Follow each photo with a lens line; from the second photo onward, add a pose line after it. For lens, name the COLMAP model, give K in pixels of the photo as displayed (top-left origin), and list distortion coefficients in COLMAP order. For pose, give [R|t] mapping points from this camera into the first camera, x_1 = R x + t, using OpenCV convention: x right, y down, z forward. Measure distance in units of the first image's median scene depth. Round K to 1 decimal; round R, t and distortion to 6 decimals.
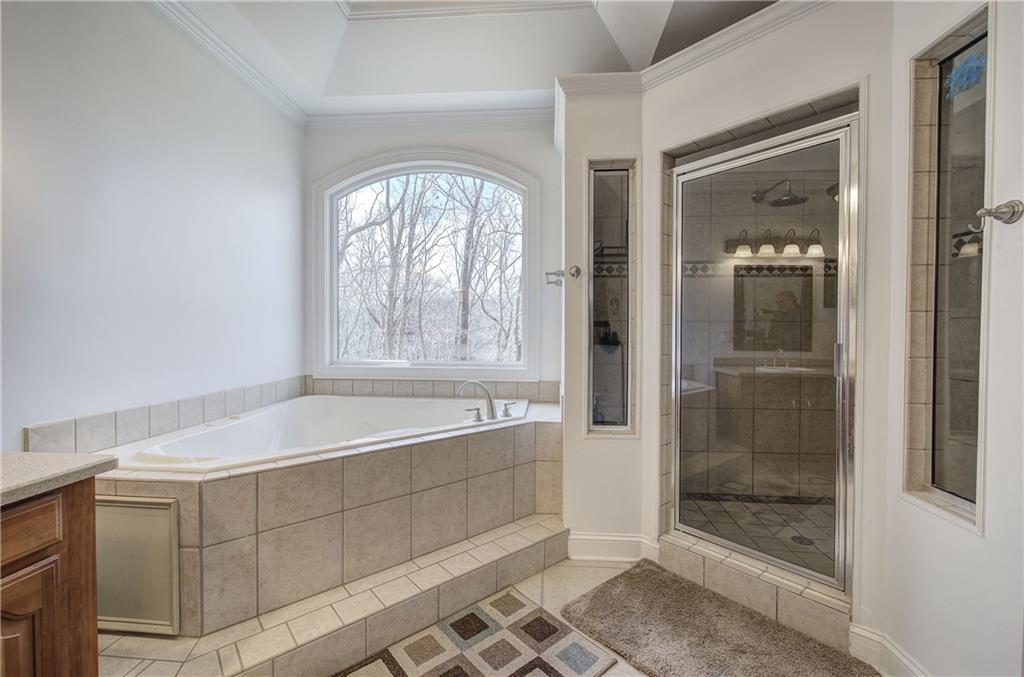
lens RADIAL K [[432.2, 0, 511.6], [0, 432.2, 339.2], [0, 0, 1]] dist [-0.003636, -0.000365]
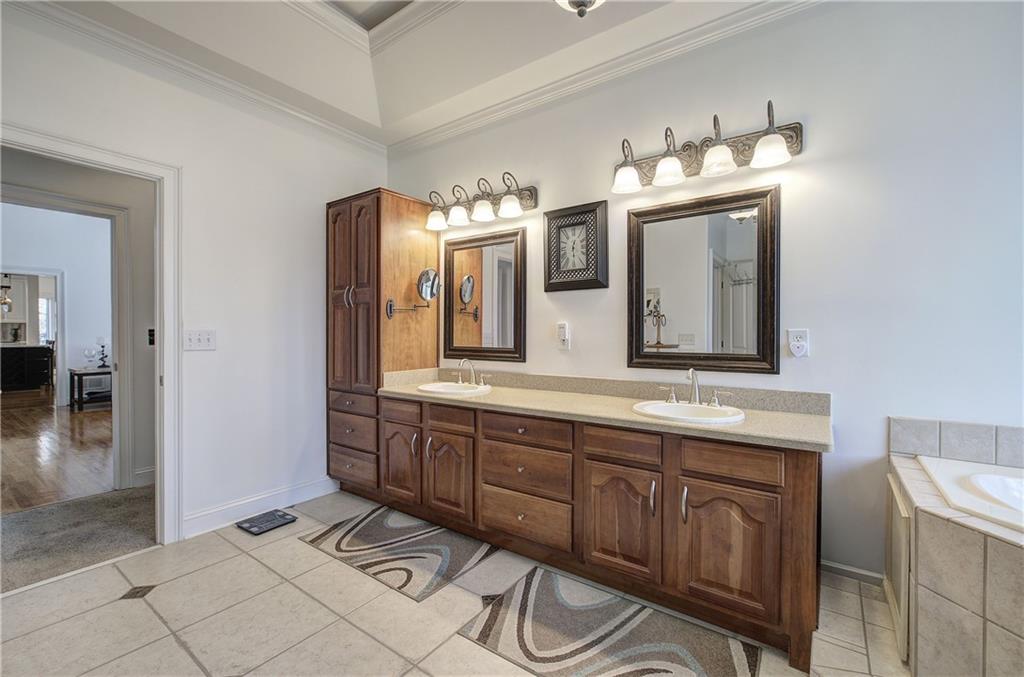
lens RADIAL K [[432.2, 0, 513.6], [0, 432.2, 331.6], [0, 0, 1]] dist [-0.003636, -0.000365]
pose [[-0.509333, -0.003309, -0.860563, 0.300268], [-0.015214, 0.999871, 0.005160, -0.015304], [0.860435, 0.015720, -0.509318, 0.470833]]
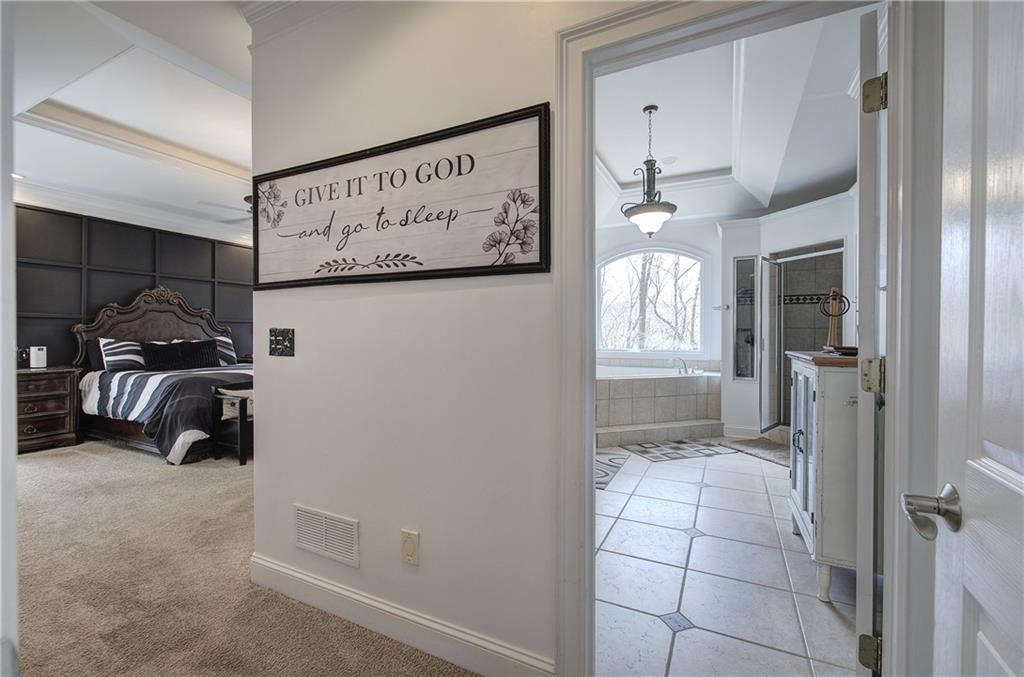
lens RADIAL K [[432.2, 0, 511.3], [0, 432.2, 337.5], [0, 0, 1]] dist [-0.003636, -0.000365]
pose [[0.928811, -0.000033, -0.370554, -0.060799], [-0.003840, 0.999945, -0.009713, 0.024928], [0.370534, 0.010445, 0.928760, -1.497766]]
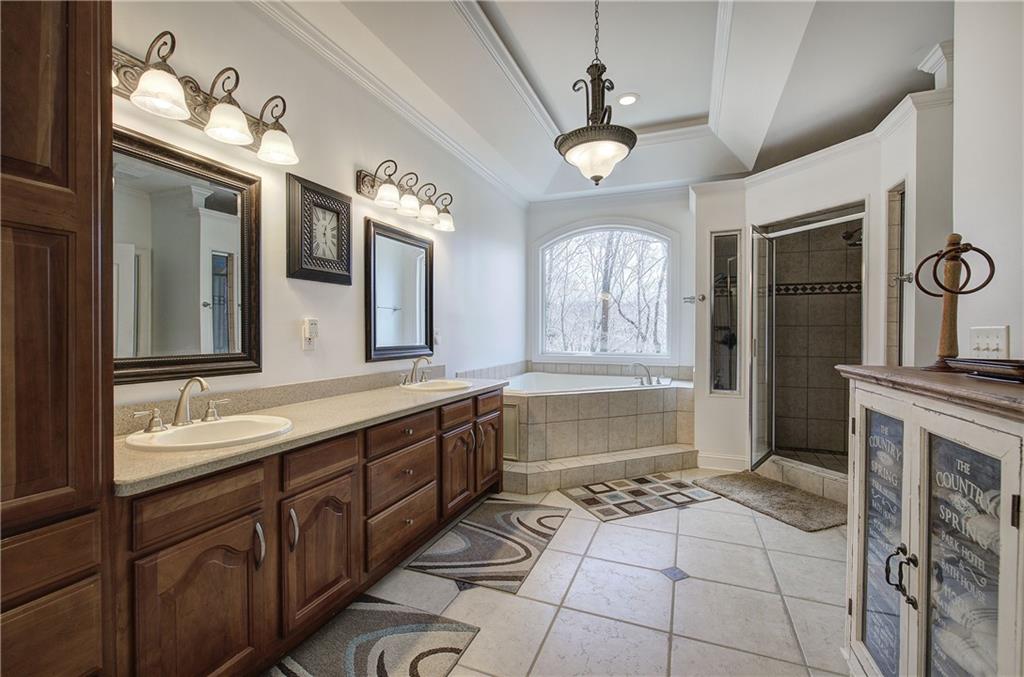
lens RADIAL K [[432.2, 0, 513.0], [0, 432.2, 338.6], [0, 0, 1]] dist [-0.003636, -0.000365]
pose [[0.955133, 0.000963, -0.296177, -0.059500], [-0.003030, 0.999974, -0.006520, 0.016060], [0.296163, 0.007125, 0.955111, -0.843779]]
